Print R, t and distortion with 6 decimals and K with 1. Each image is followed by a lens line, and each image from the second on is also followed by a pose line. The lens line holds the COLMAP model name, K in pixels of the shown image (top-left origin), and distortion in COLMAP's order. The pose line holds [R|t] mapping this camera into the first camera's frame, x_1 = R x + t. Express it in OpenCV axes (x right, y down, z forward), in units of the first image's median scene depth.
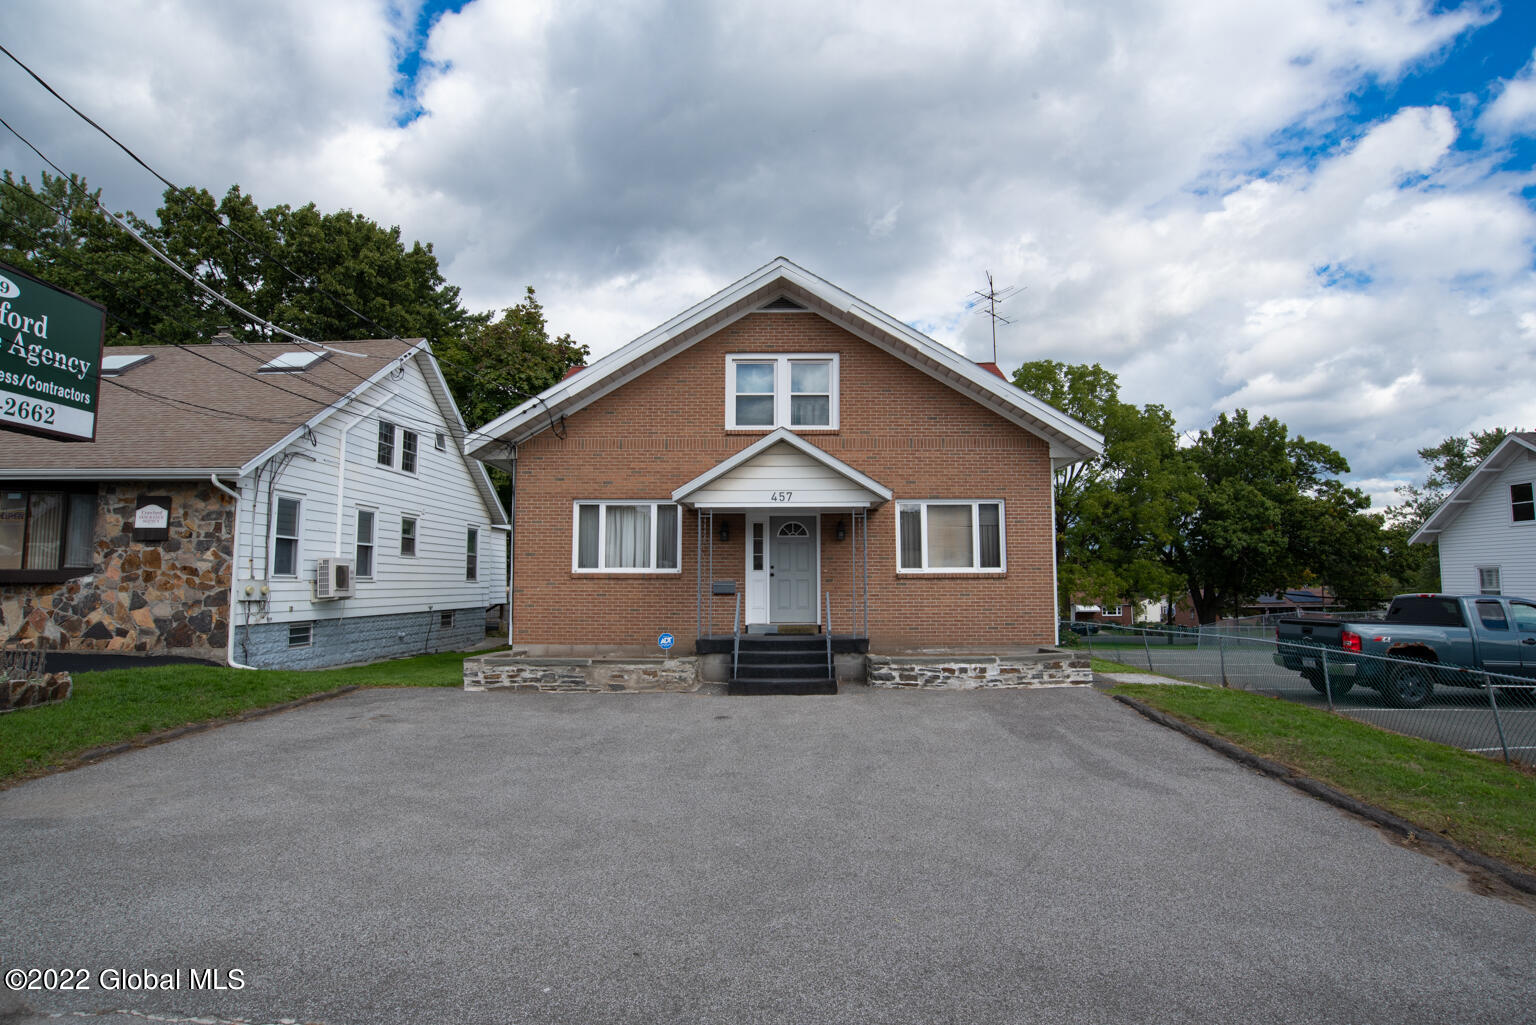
lens RADIAL K [[790.7, 0, 769.8], [0, 790.7, 513.2], [0, 0, 1]] dist [-0.010777, 0.003704]
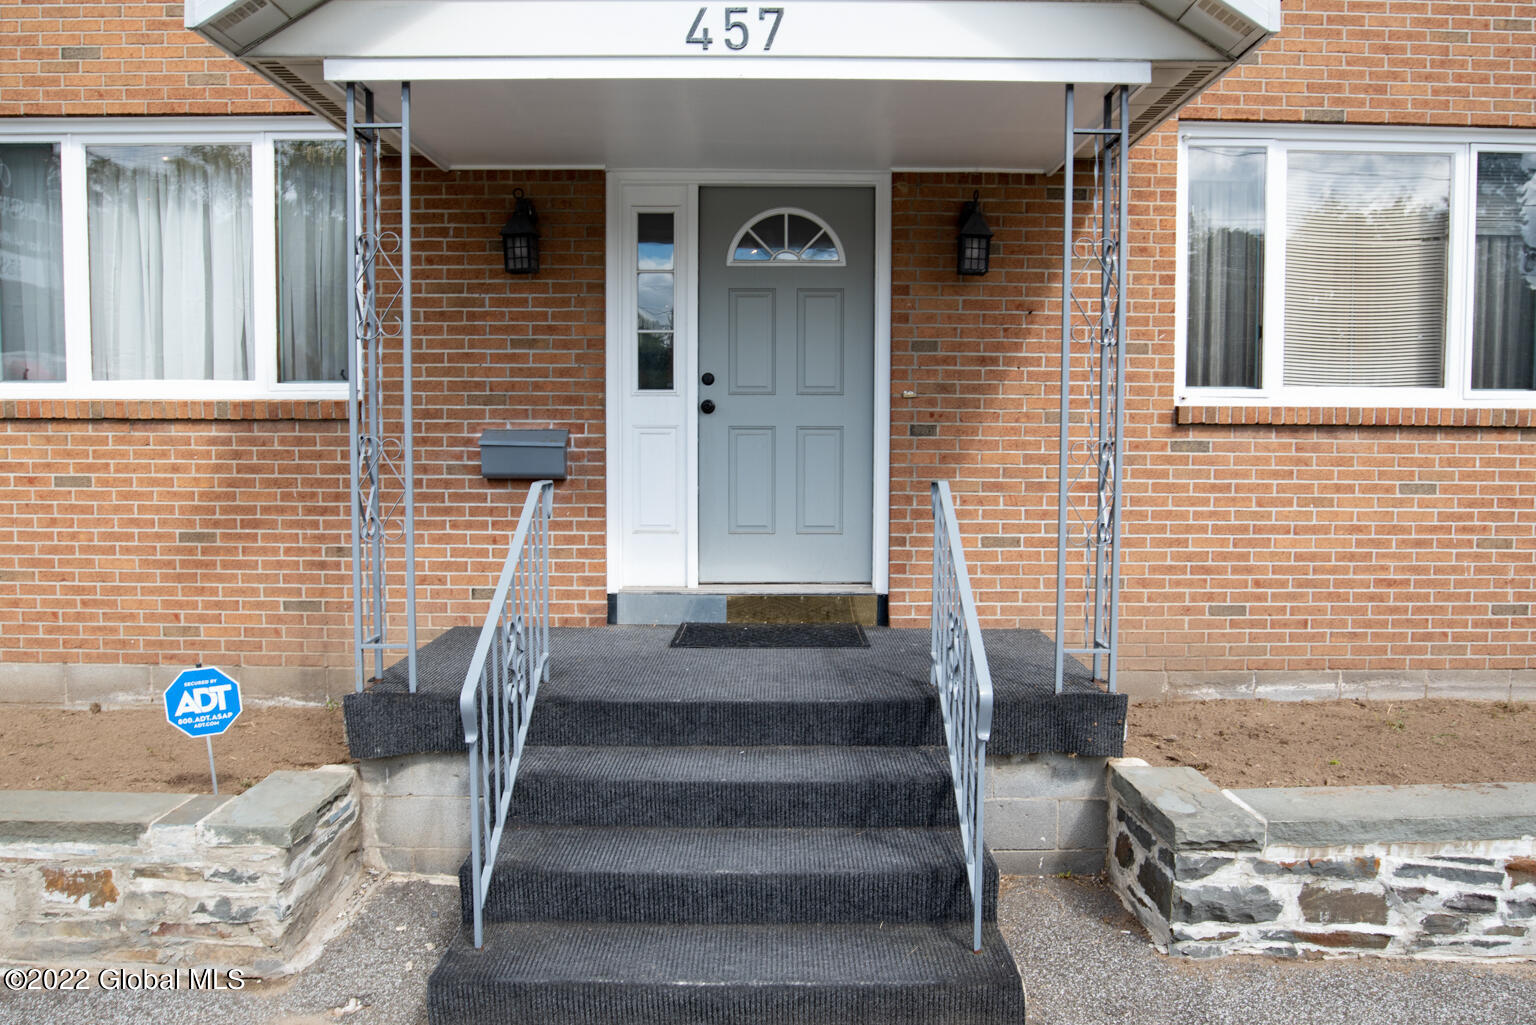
lens RADIAL K [[930.5, 0, 771.9], [0, 930.5, 516.5], [0, 0, 1]] dist [-0.048543, -0.000693]
pose [[0.999800, 0.004102, 0.019576, 0.019183], [-0.007417, 0.984996, 0.172416, 0.060664], [-0.018575, -0.172527, 0.984830, 0.694425]]
